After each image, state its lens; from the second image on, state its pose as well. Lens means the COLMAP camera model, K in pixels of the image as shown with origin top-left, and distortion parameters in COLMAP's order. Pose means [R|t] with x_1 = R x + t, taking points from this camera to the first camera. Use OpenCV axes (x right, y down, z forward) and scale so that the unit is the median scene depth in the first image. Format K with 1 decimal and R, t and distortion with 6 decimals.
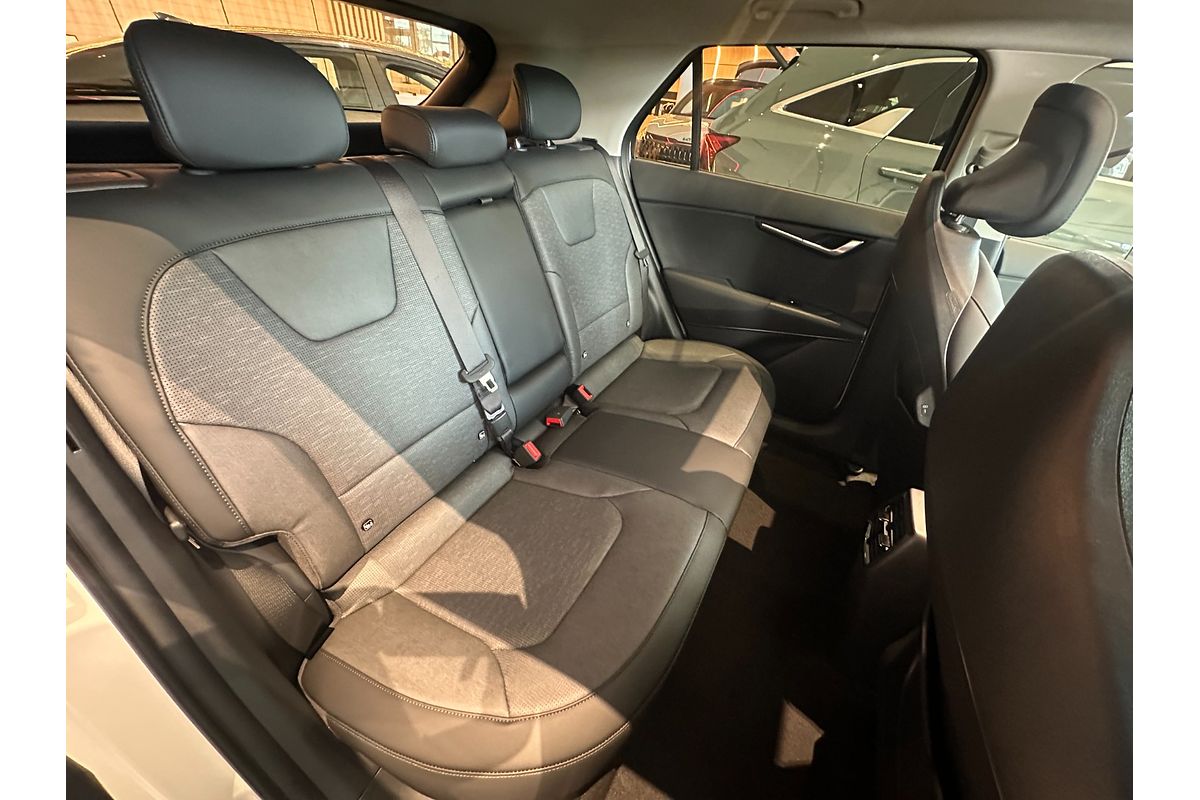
lens RADIAL K [[431.0, 0, 600.4], [0, 431.0, 395.9], [0, 0, 1]] dist [-0.000319, 0.000117]
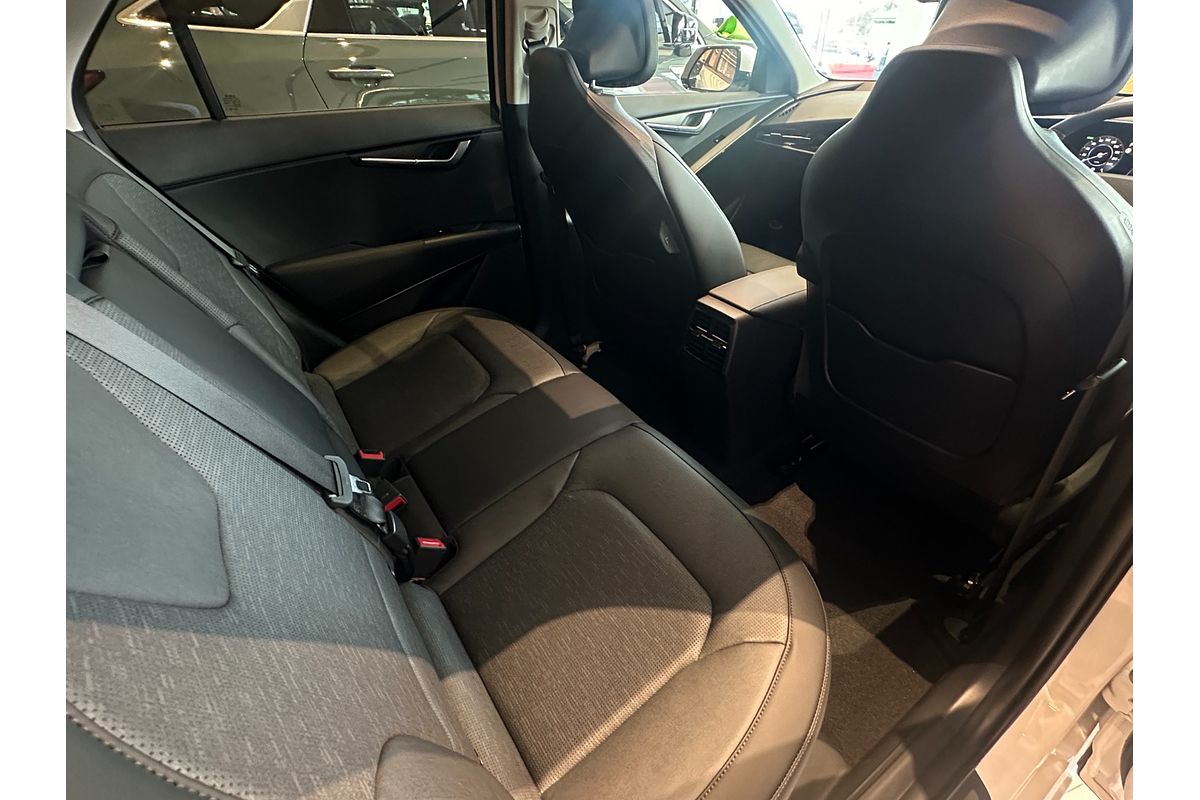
lens RADIAL K [[559.9, 0, 591.0], [0, 559.9, 403.7], [0, 0, 1]] dist [-0.000563, -0.001509]
pose [[0.439184, -0.593427, 0.674508, -0.439182], [0.567285, 0.765361, 0.303990, -0.144630], [-0.696639, 0.249131, 0.672777, 0.148658]]
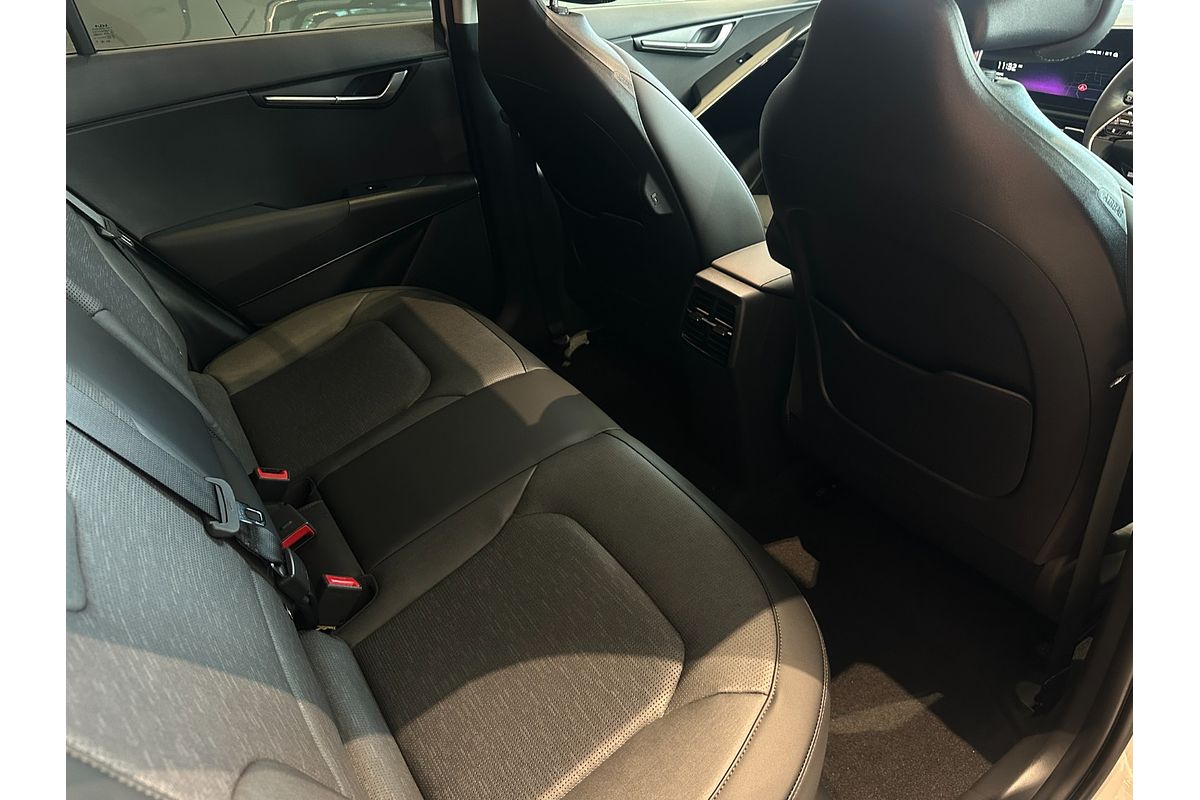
lens RADIAL K [[800.2, 0, 594.6], [0, 800.2, 394.0], [0, 0, 1]] dist [0.047170, -0.065920]
pose [[0.448445, -0.573039, 0.685947, -0.492020], [0.581317, 0.769944, 0.263168, -0.117452], [-0.678946, 0.280736, 0.678395, 0.028399]]
